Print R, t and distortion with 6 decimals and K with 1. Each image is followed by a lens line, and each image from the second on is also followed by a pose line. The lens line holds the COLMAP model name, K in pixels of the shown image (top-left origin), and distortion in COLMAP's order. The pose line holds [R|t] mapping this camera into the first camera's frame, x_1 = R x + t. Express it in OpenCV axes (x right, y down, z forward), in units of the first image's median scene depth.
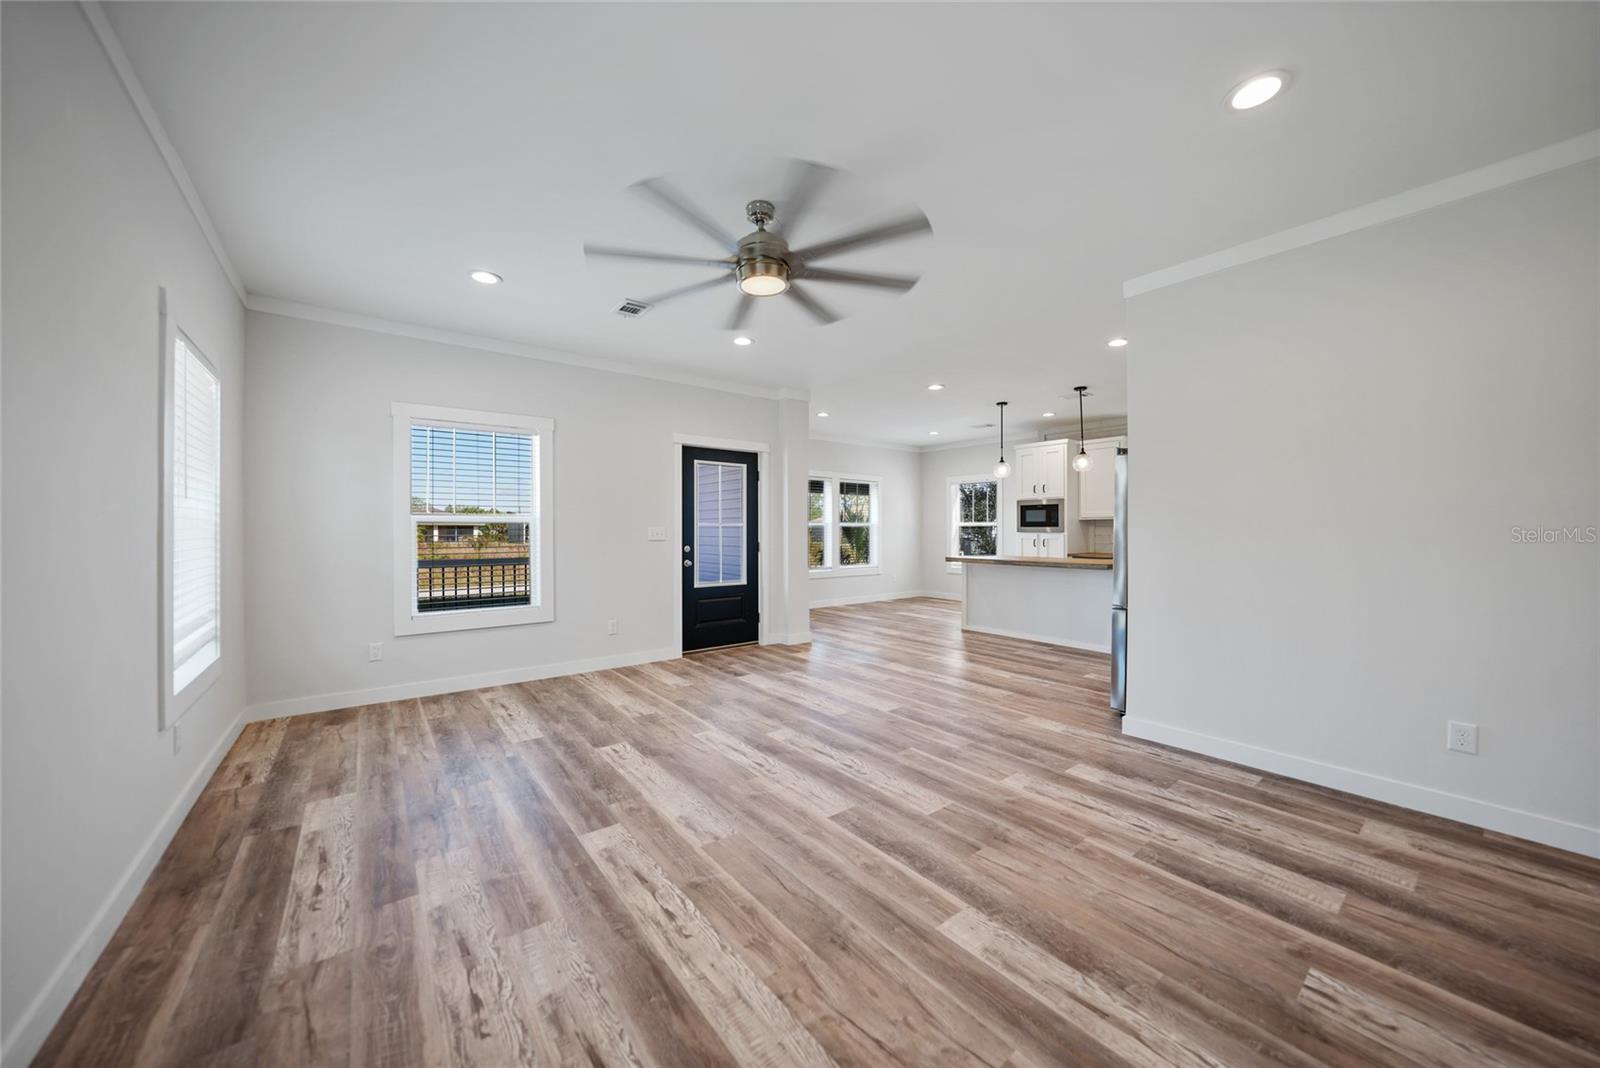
lens RADIAL K [[563.9, 0, 807.1], [0, 563.9, 534.8], [0, 0, 1]] dist [-0.026519, 0.005975]
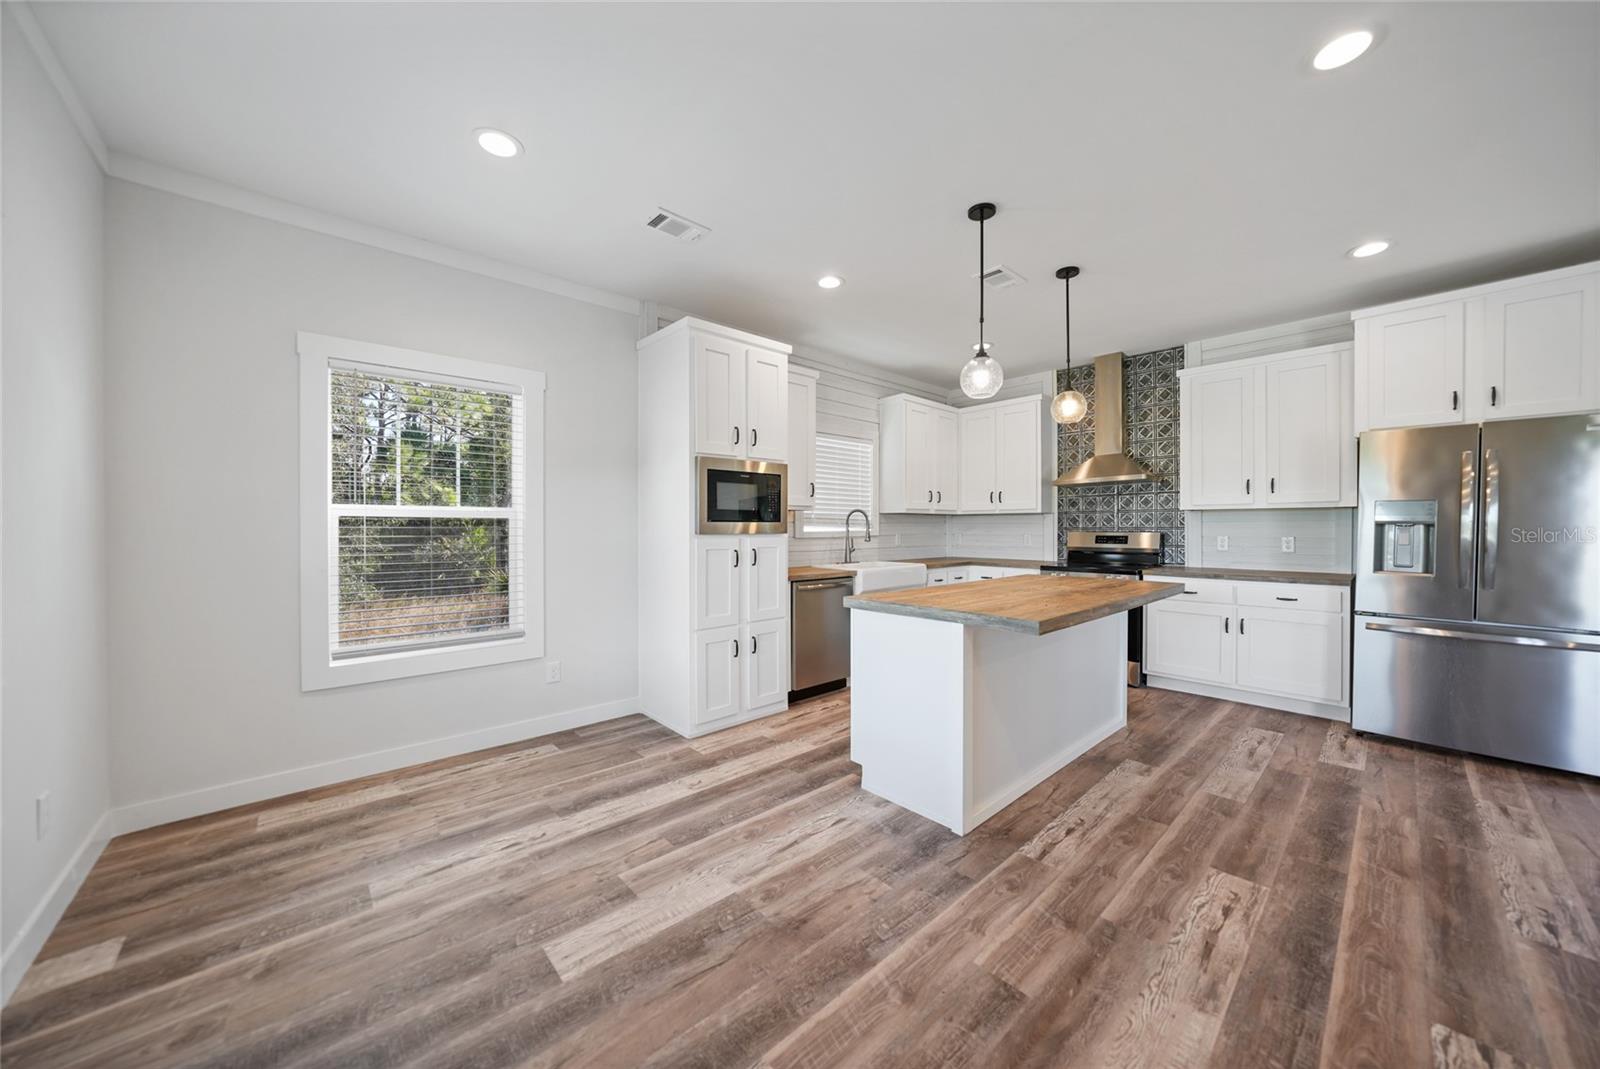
lens RADIAL K [[563.9, 0, 803.2], [0, 563.9, 531.2], [0, 0, 1]] dist [-0.026519, 0.005975]
pose [[-0.064059, -0.007965, 0.997914, -0.075614], [0.011420, 0.999897, 0.008714, -0.022057], [-0.997881, 0.011954, -0.063962, 2.128179]]
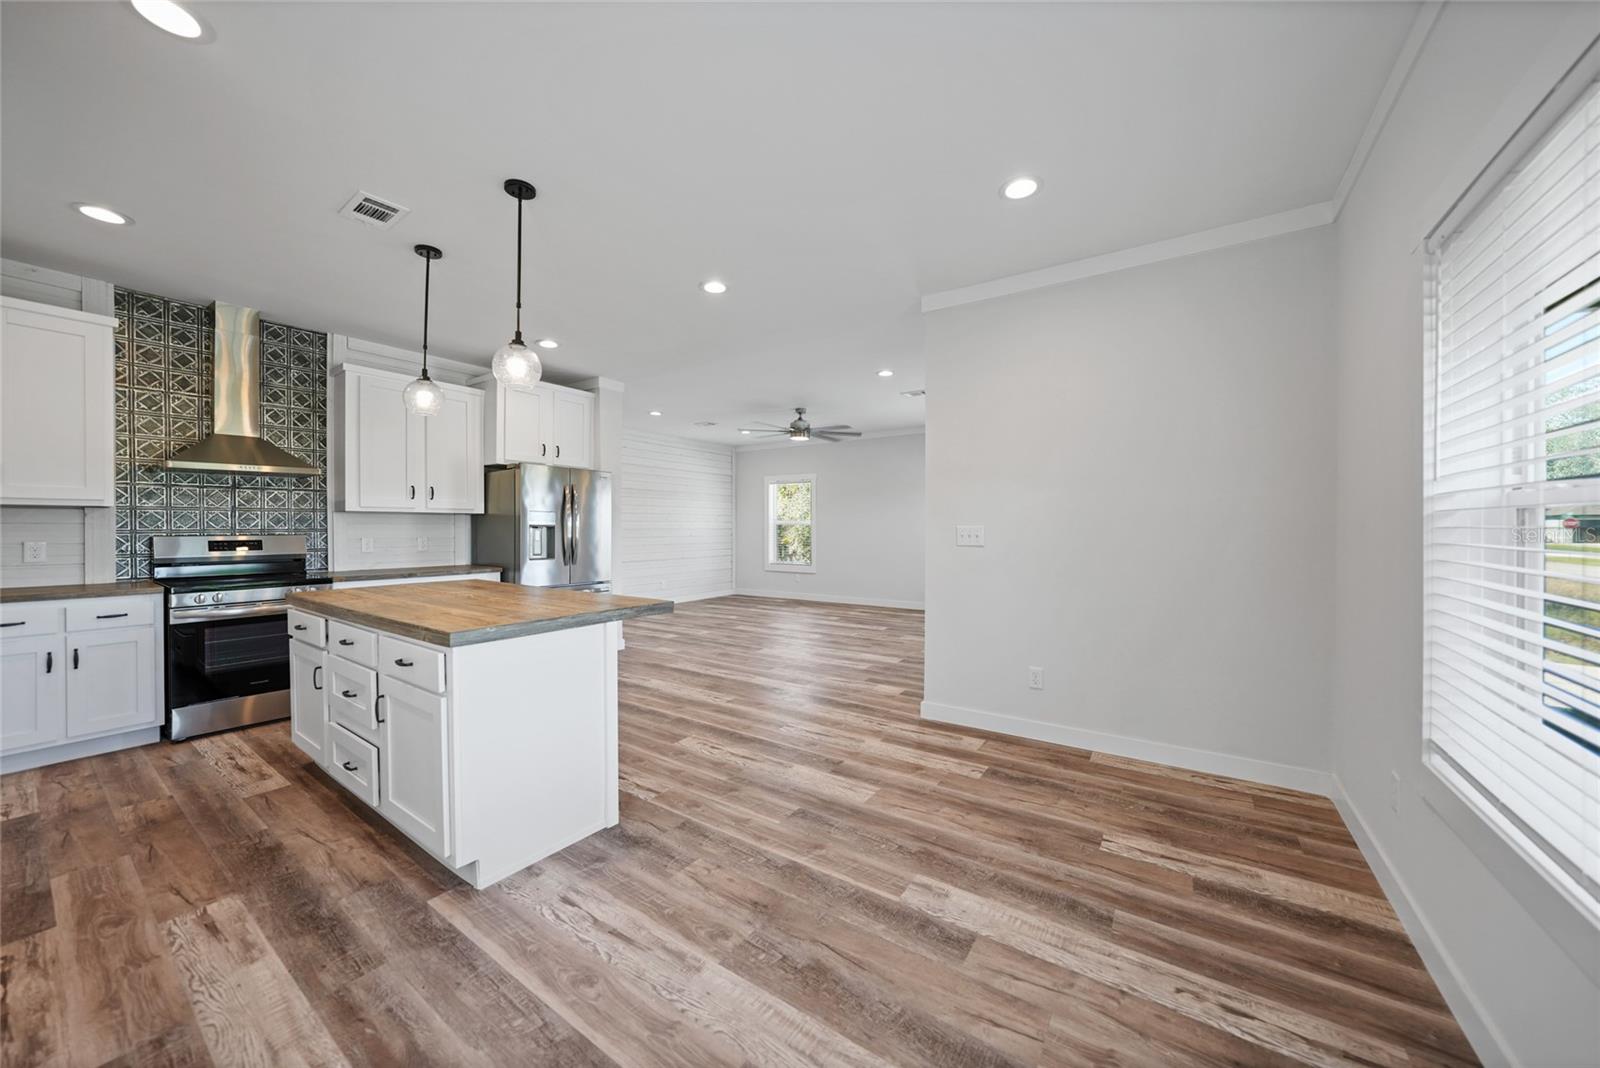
lens RADIAL K [[563.9, 0, 801.9], [0, 563.9, 527.5], [0, 0, 1]] dist [-0.026519, 0.005975]
pose [[-0.956745, 0.000348, -0.290927, 0.510743], [-0.002297, 0.999959, 0.008750, -0.026752], [0.290918, 0.009040, -0.956705, 2.595794]]
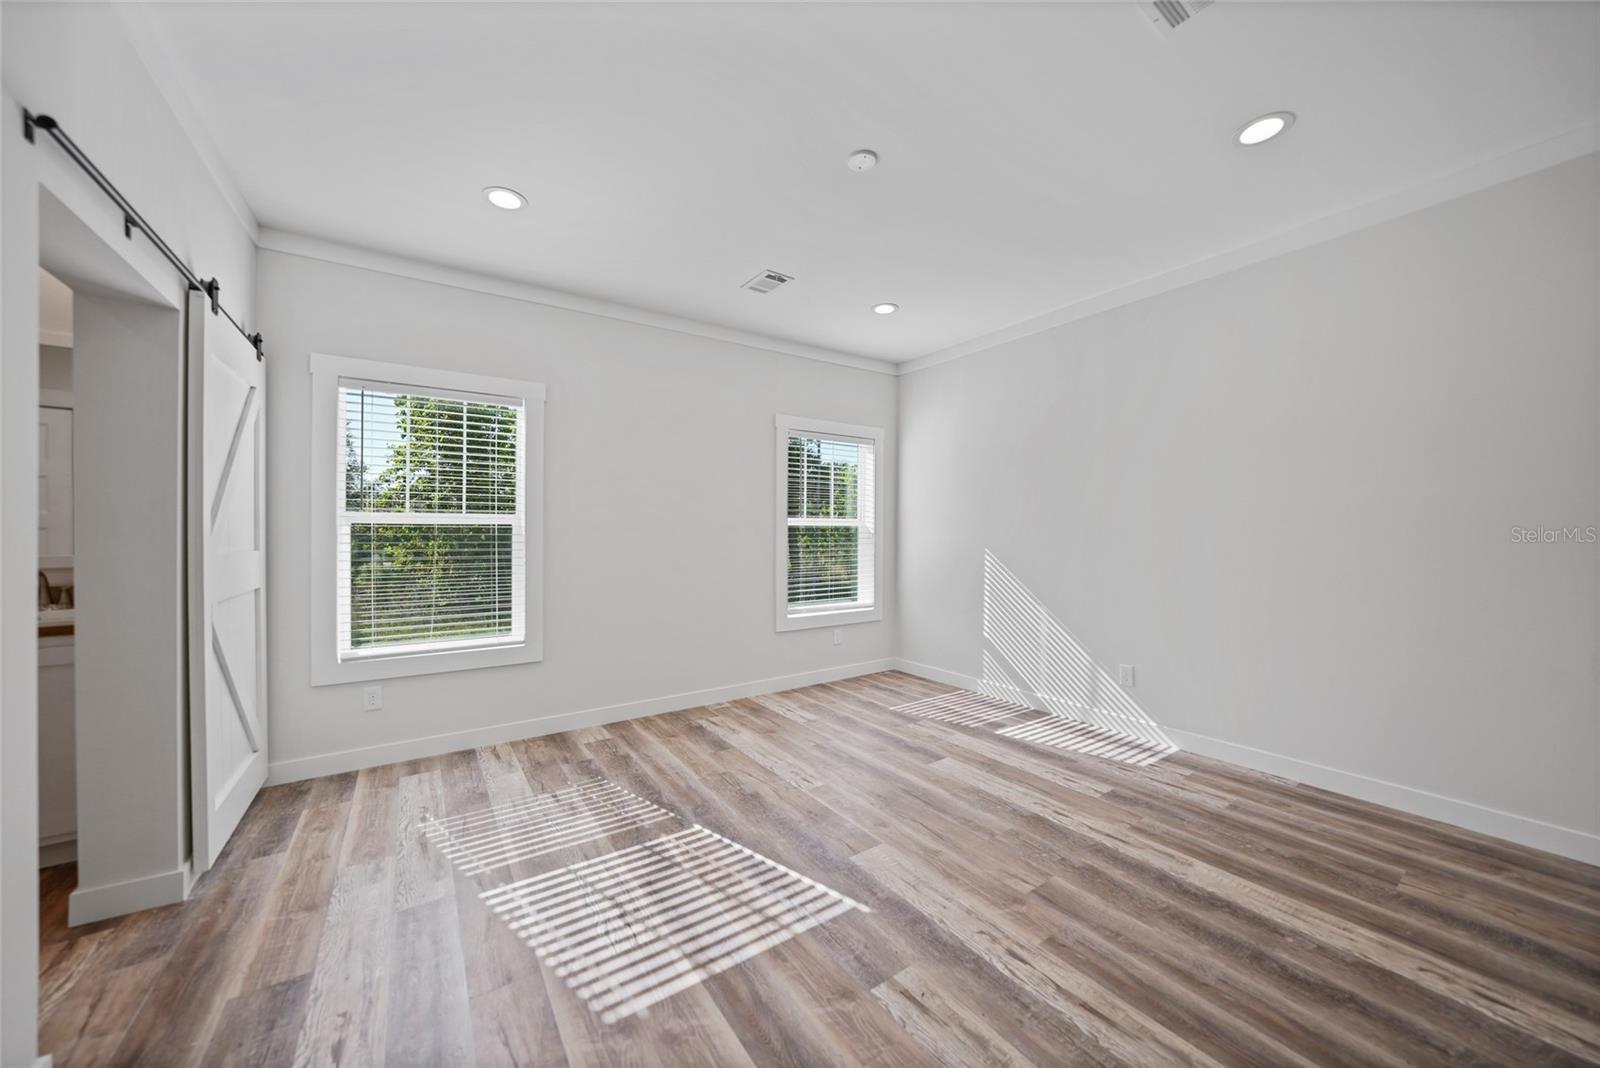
lens RADIAL K [[563.9, 0, 800.2], [0, 563.9, 533.1], [0, 0, 1]] dist [-0.026519, 0.005975]
pose [[-0.996595, -0.000801, 0.082452, 0.664044], [0.000231, 0.999922, 0.012503, -0.027955], [-0.082455, 0.012480, -0.996517, 2.254918]]
